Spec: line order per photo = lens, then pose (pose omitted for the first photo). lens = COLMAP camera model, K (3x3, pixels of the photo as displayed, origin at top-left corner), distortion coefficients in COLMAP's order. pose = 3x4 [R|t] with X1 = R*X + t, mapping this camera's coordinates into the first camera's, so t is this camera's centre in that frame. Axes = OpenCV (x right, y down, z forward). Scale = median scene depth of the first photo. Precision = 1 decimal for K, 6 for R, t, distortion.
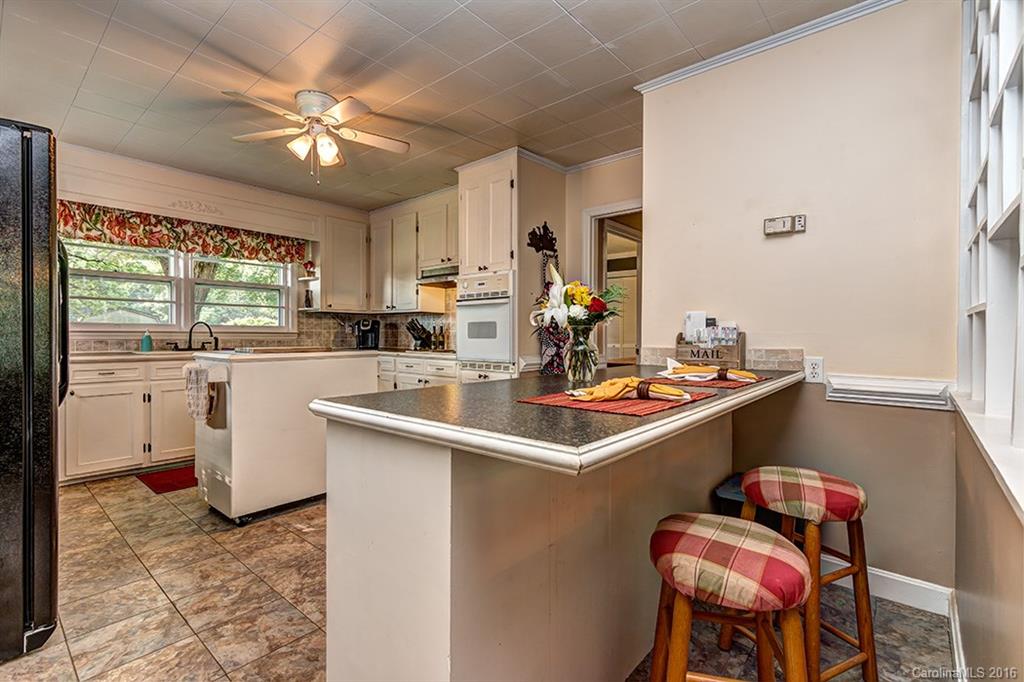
lens RADIAL K [[470.9, 0, 513.6], [0, 470.9, 346.2], [0, 0, 1]] dist [0.010180, 0.000001]
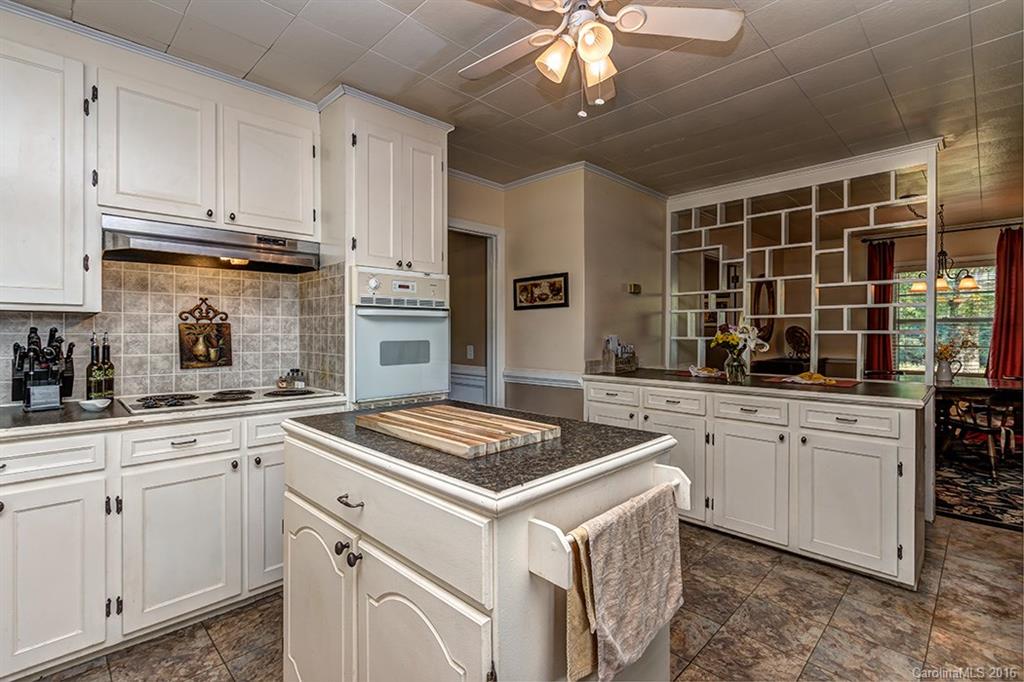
lens RADIAL K [[472.2, 0, 512.0], [0, 472.2, 341.0], [0, 0, 1]] dist [-0.002096, -0.000241]
pose [[0.082156, -0.014050, 0.996520, -0.448882], [0.020284, 0.999717, 0.012423, -0.033512], [-0.996413, 0.019193, 0.082418, 0.465038]]
